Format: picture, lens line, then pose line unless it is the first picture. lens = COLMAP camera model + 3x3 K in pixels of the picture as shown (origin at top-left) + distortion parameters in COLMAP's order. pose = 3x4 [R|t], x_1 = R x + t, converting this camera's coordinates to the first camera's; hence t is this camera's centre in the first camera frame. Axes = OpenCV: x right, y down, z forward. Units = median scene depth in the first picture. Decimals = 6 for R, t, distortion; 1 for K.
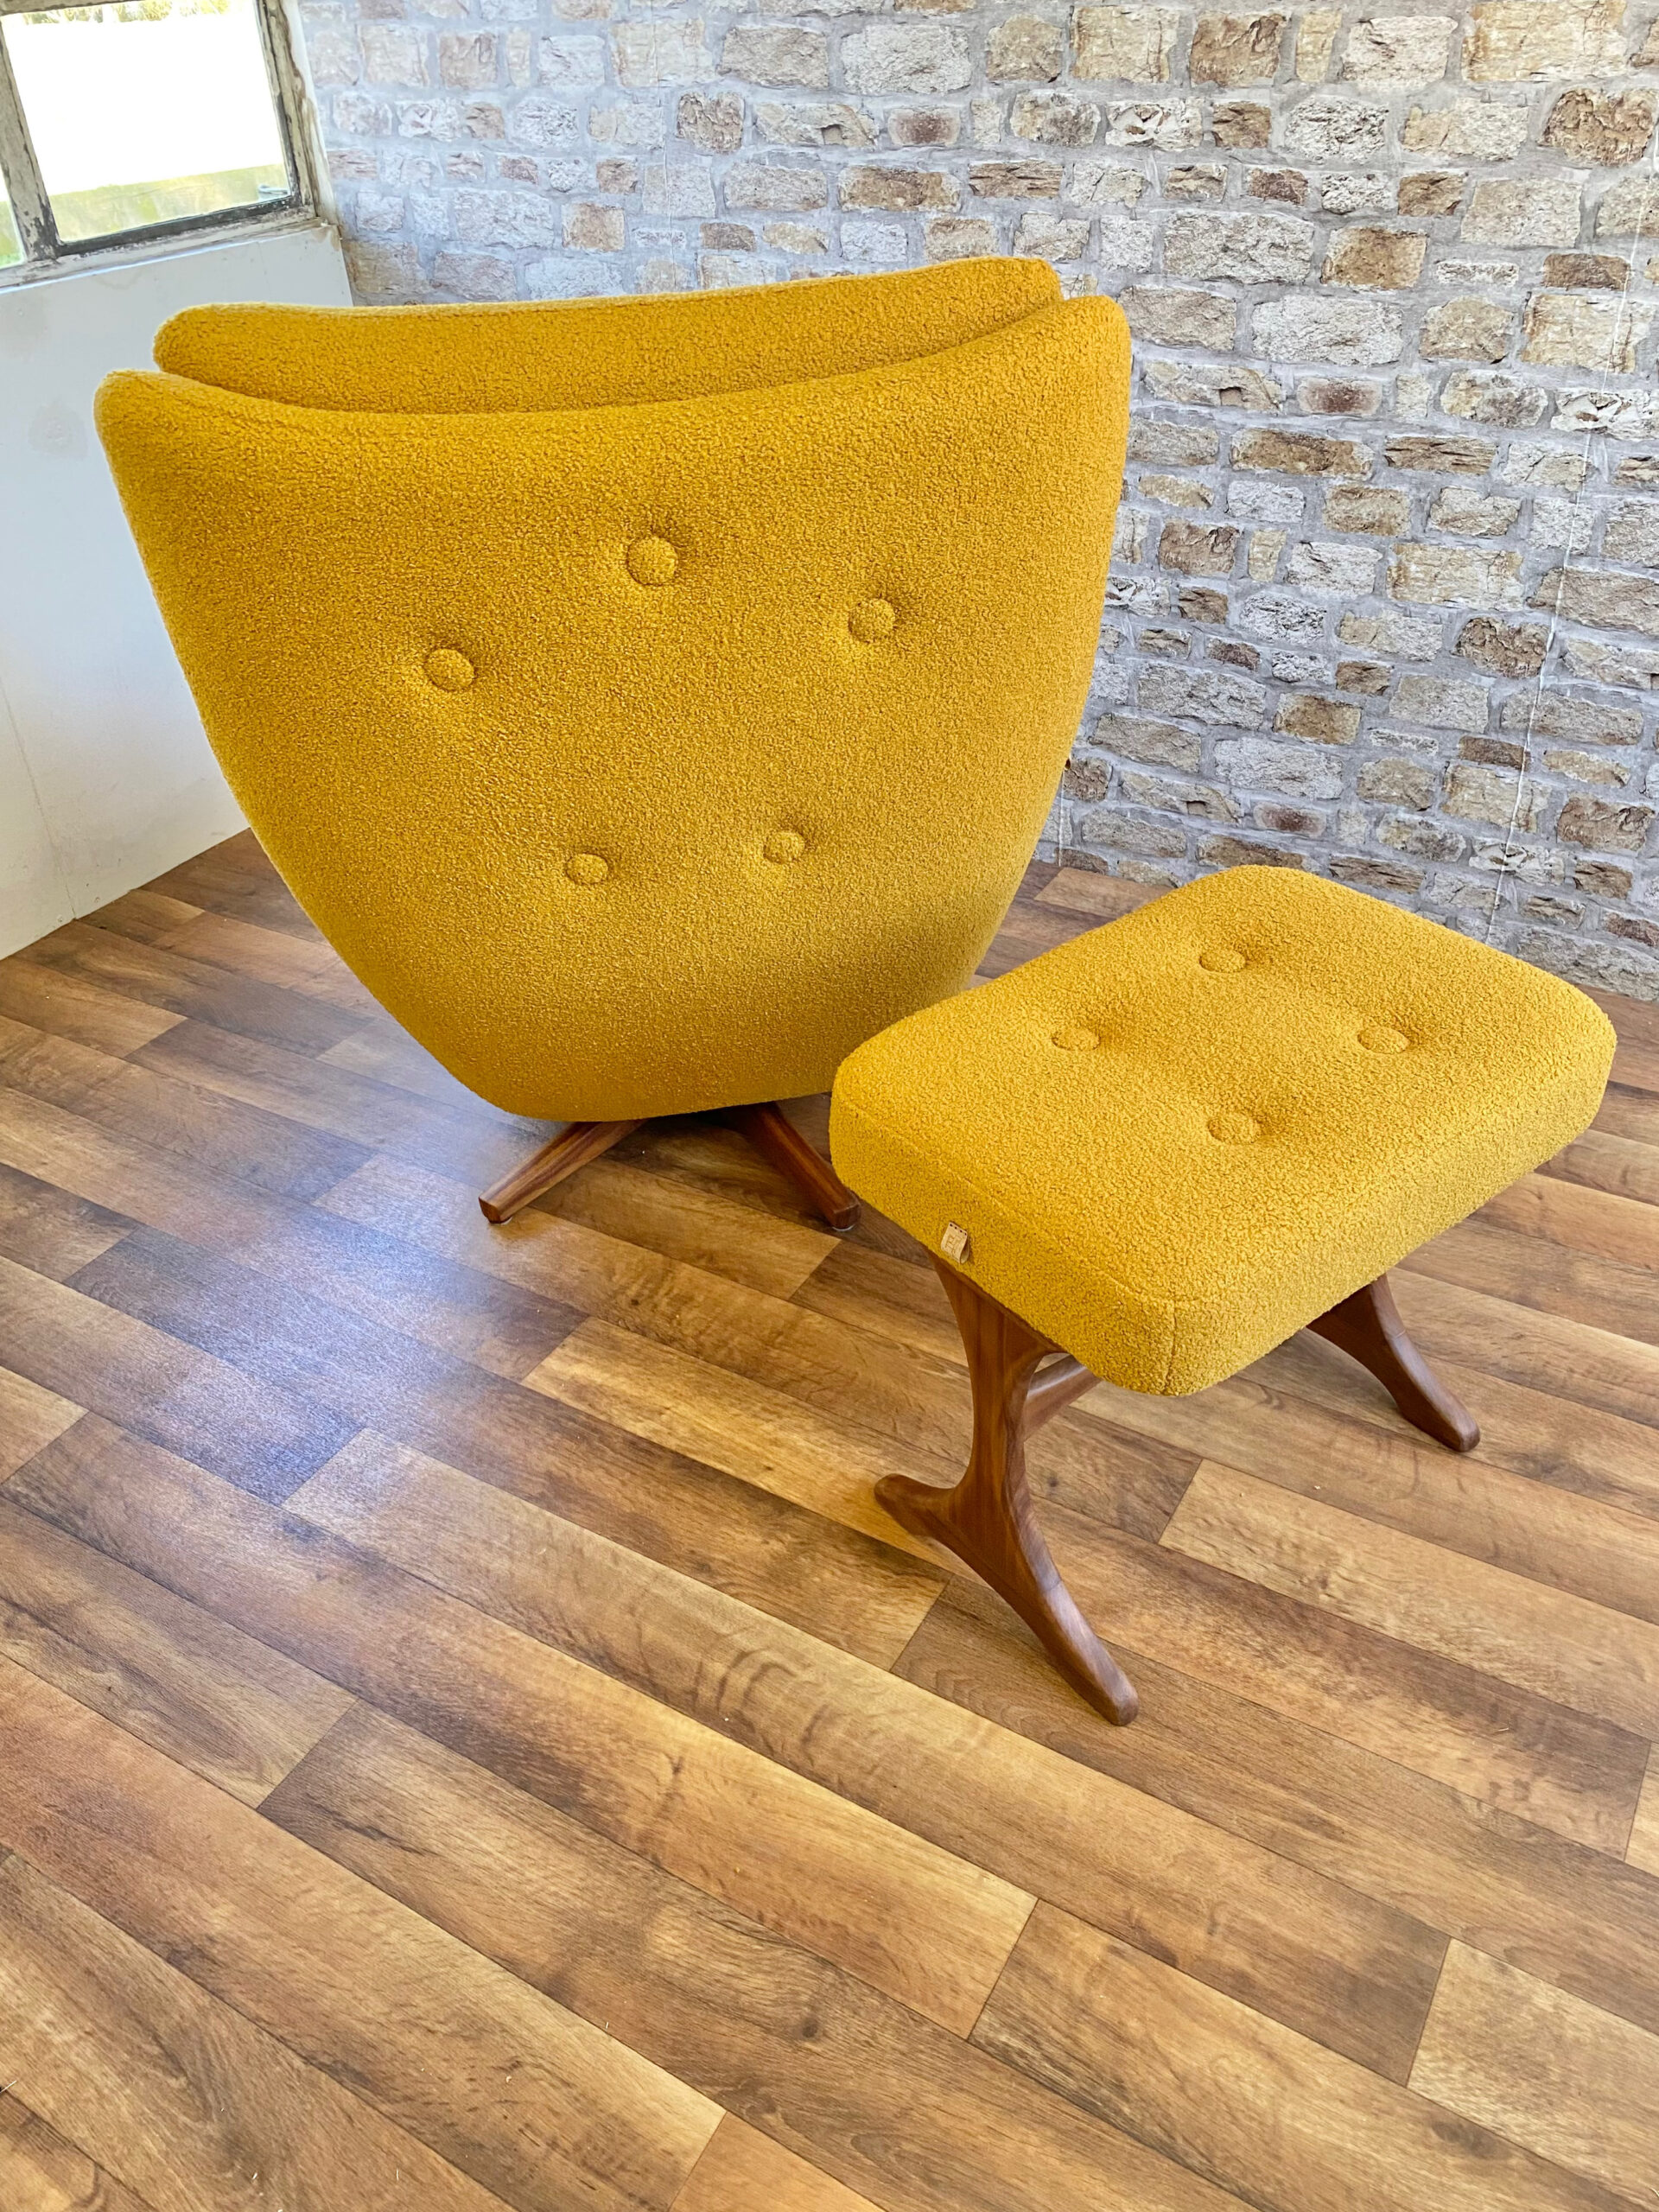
lens RADIAL K [[1695.7, 0, 837.9], [0, 1695.7, 1101.9], [0, 0, 1]] dist [0.005953, 0.005855]
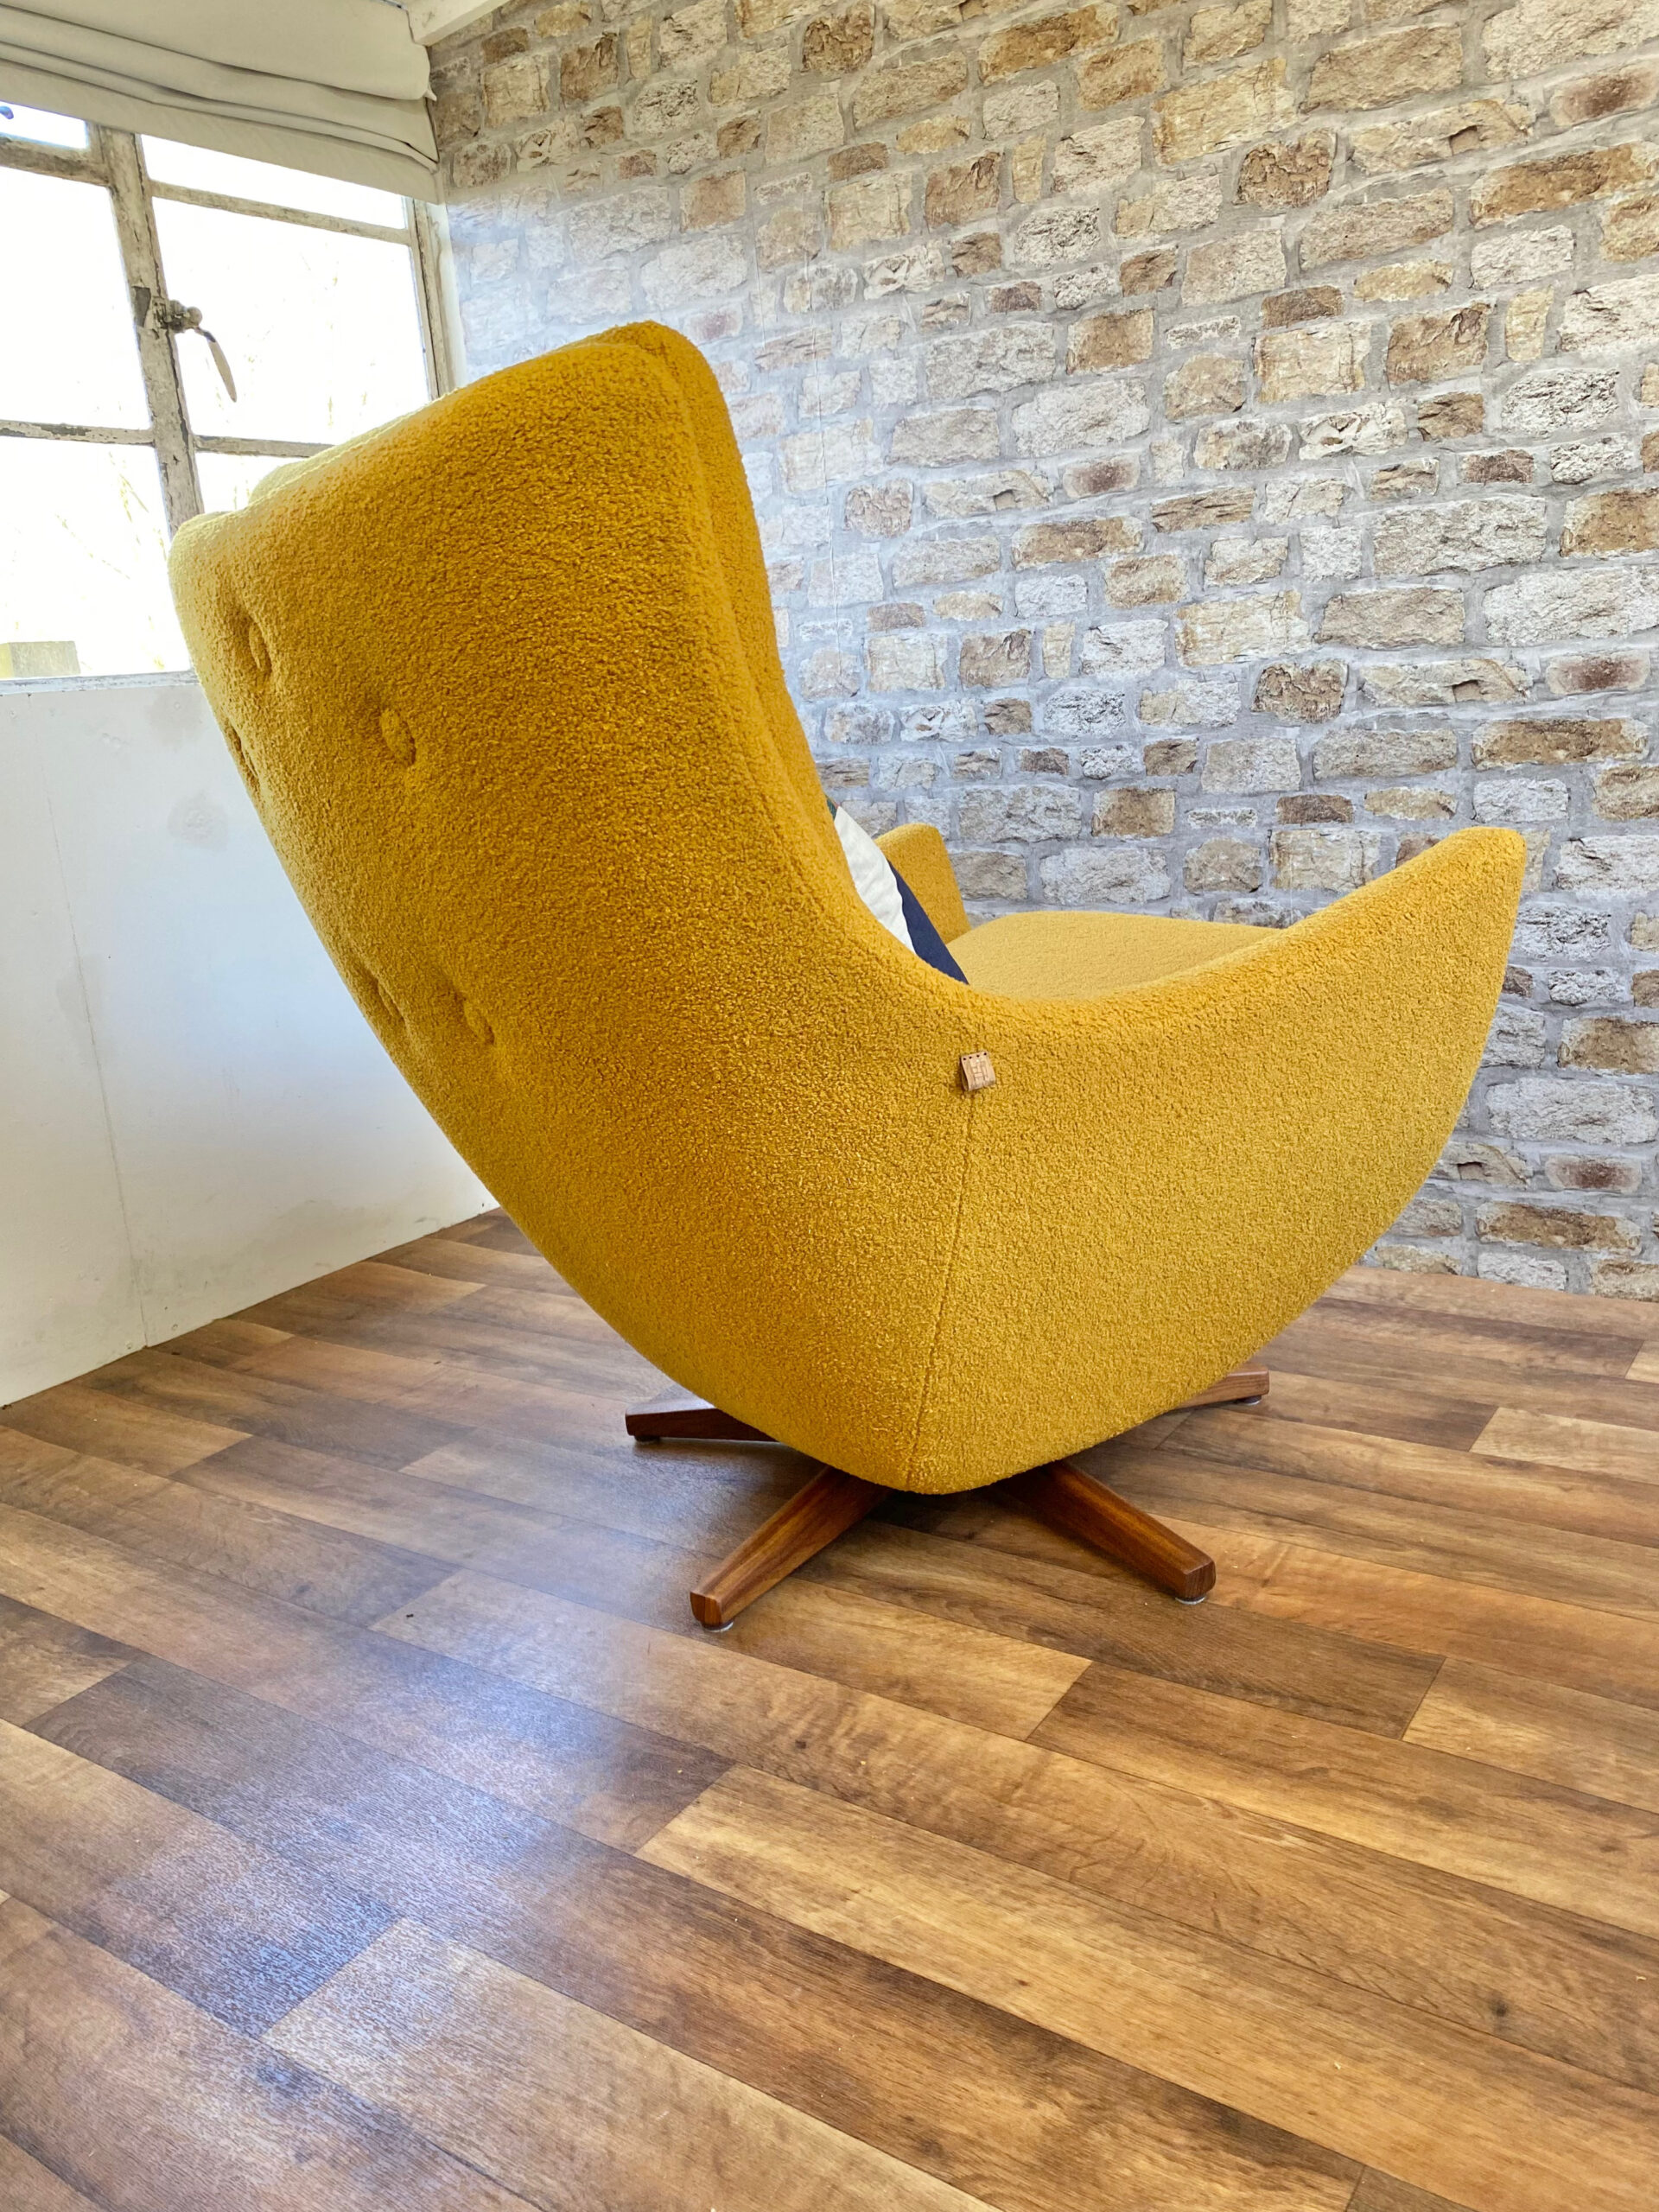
lens RADIAL K [[1697.5, 0, 830.7], [0, 1697.5, 1082.4], [0, 0, 1]] dist [-0.003487, 0.022924]
pose [[0.996708, -0.030180, -0.075250, -0.043672], [0.000349, 0.929725, -0.368255, 0.111256], [0.081075, 0.367017, 0.926674, 0.232659]]
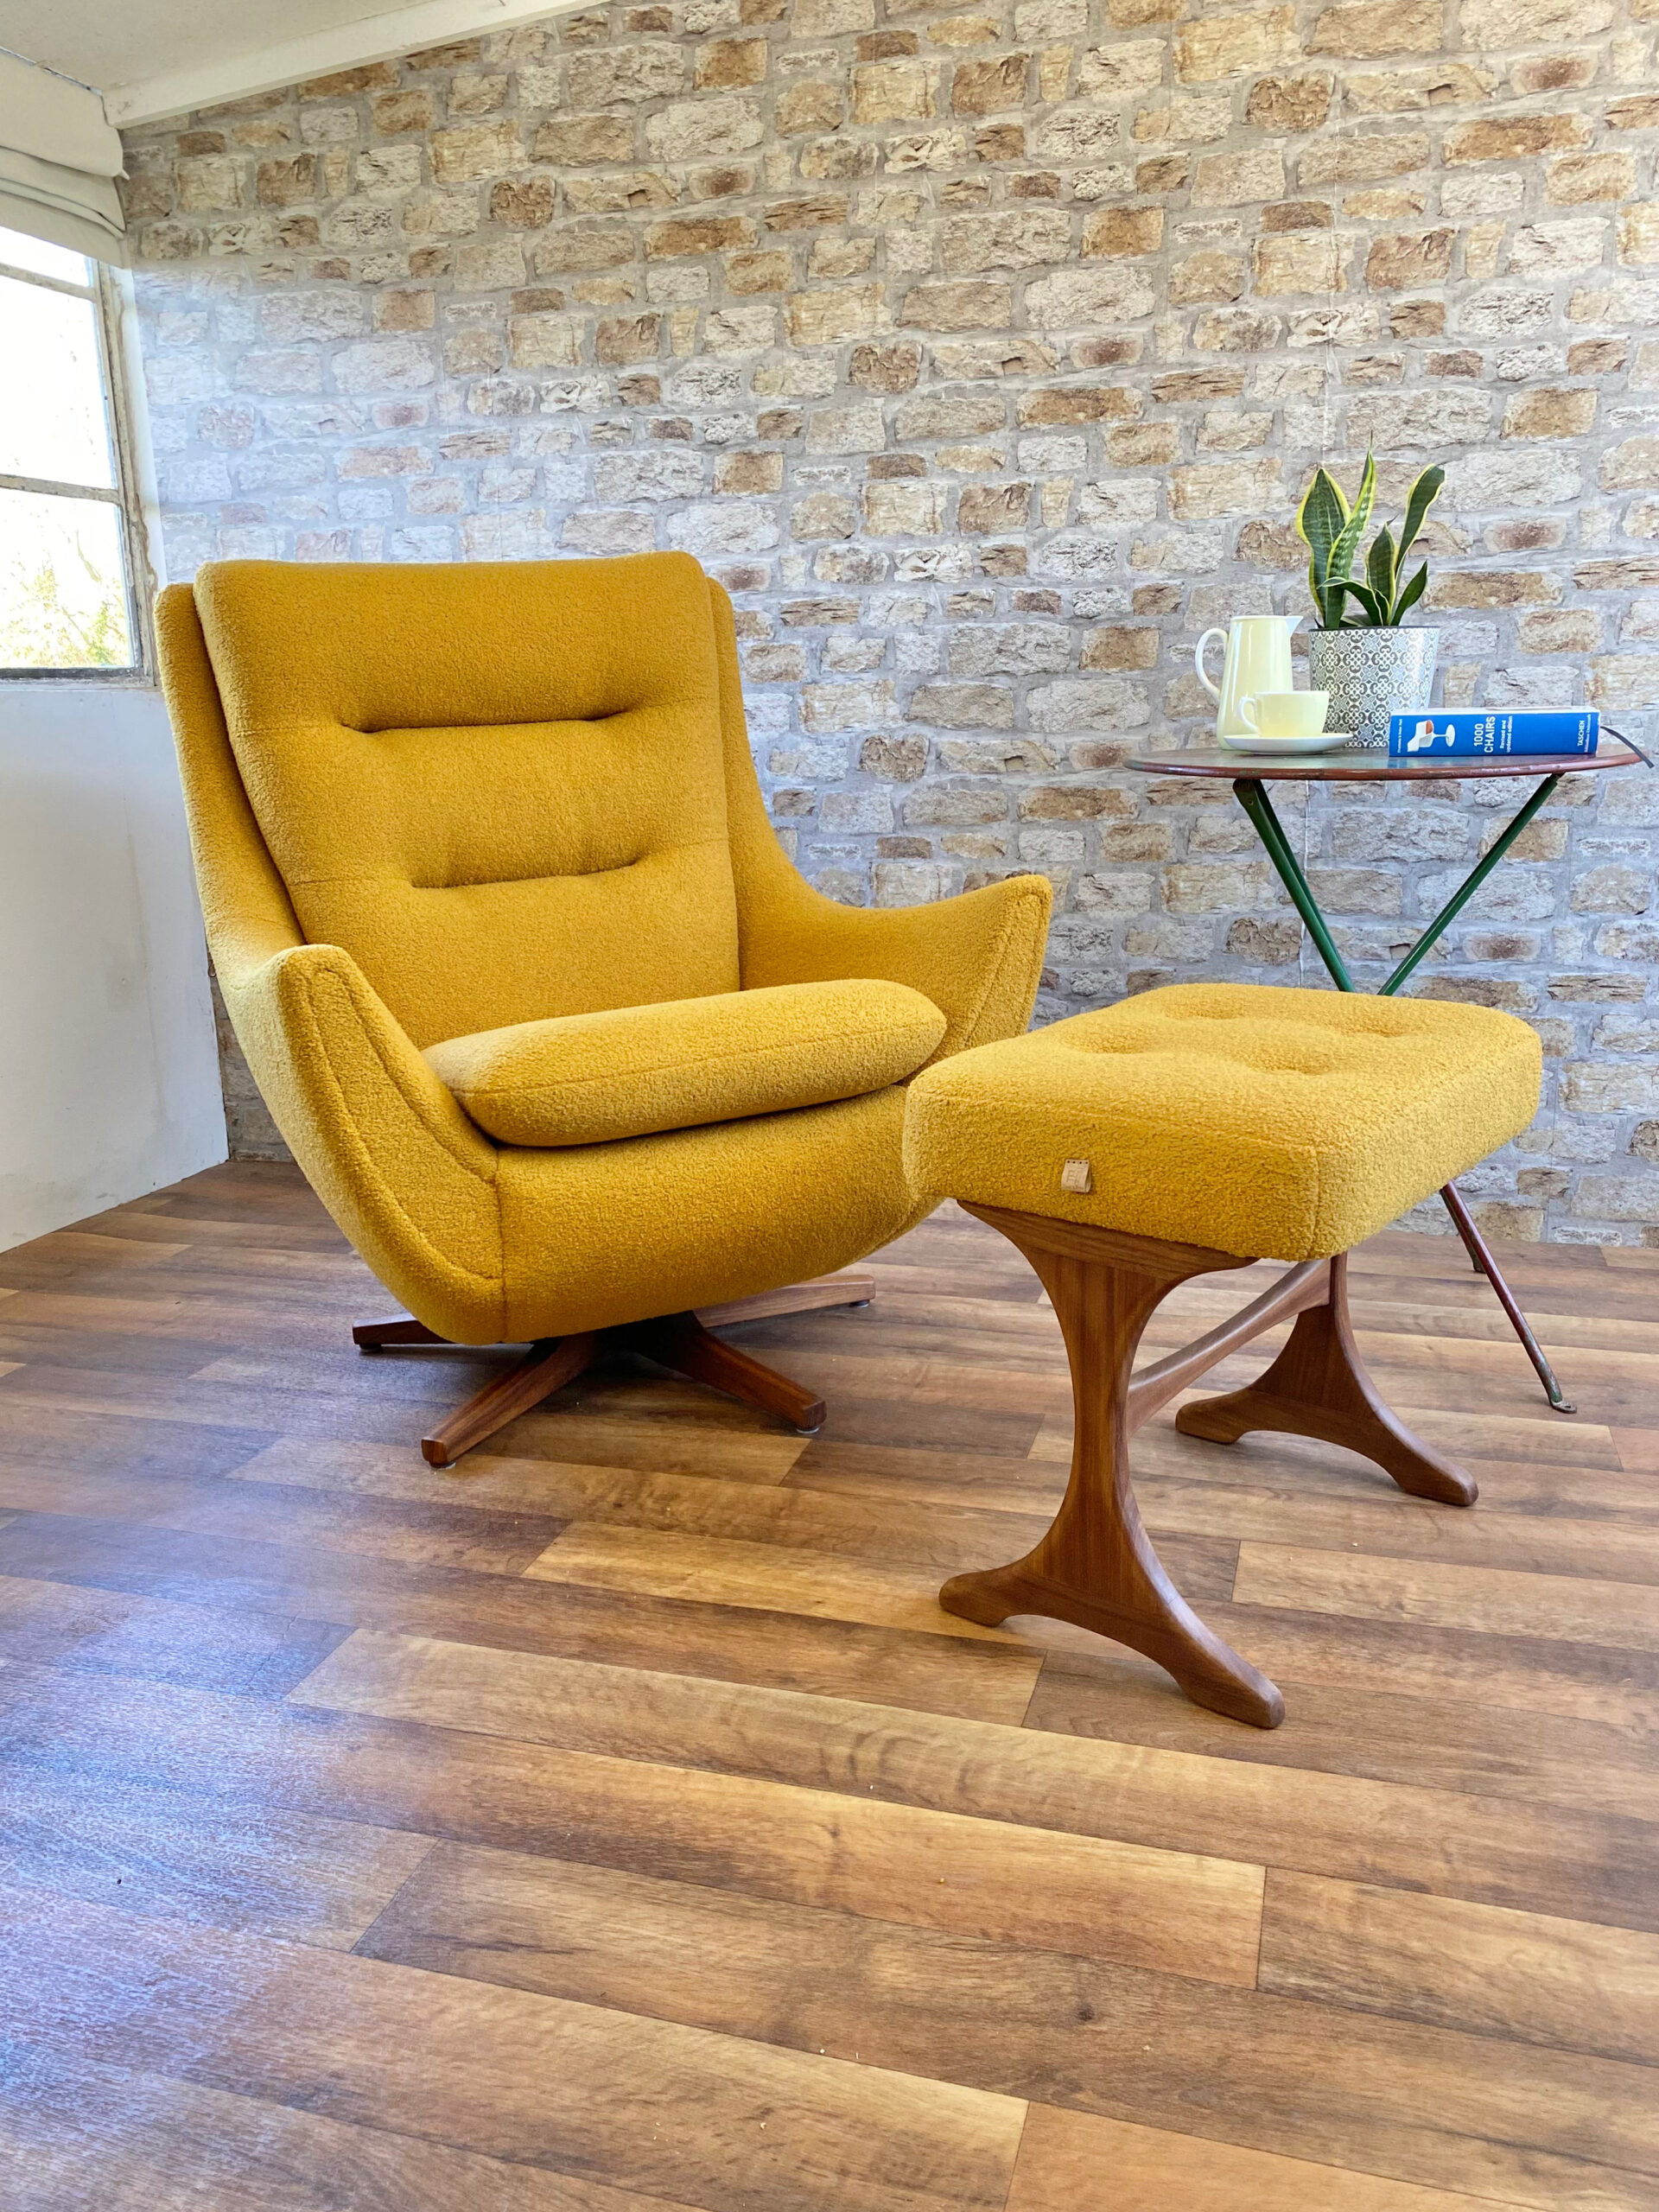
lens RADIAL K [[1697.0, 0, 837.3], [0, 1697.0, 1089.4], [0, 0, 1]] dist [-0.001990, 0.019649]
pose [[0.971601, -0.037029, 0.233710, -0.193846], [0.123888, 0.921095, -0.369102, 0.243770], [-0.201602, 0.387574, 0.899524, 0.029363]]
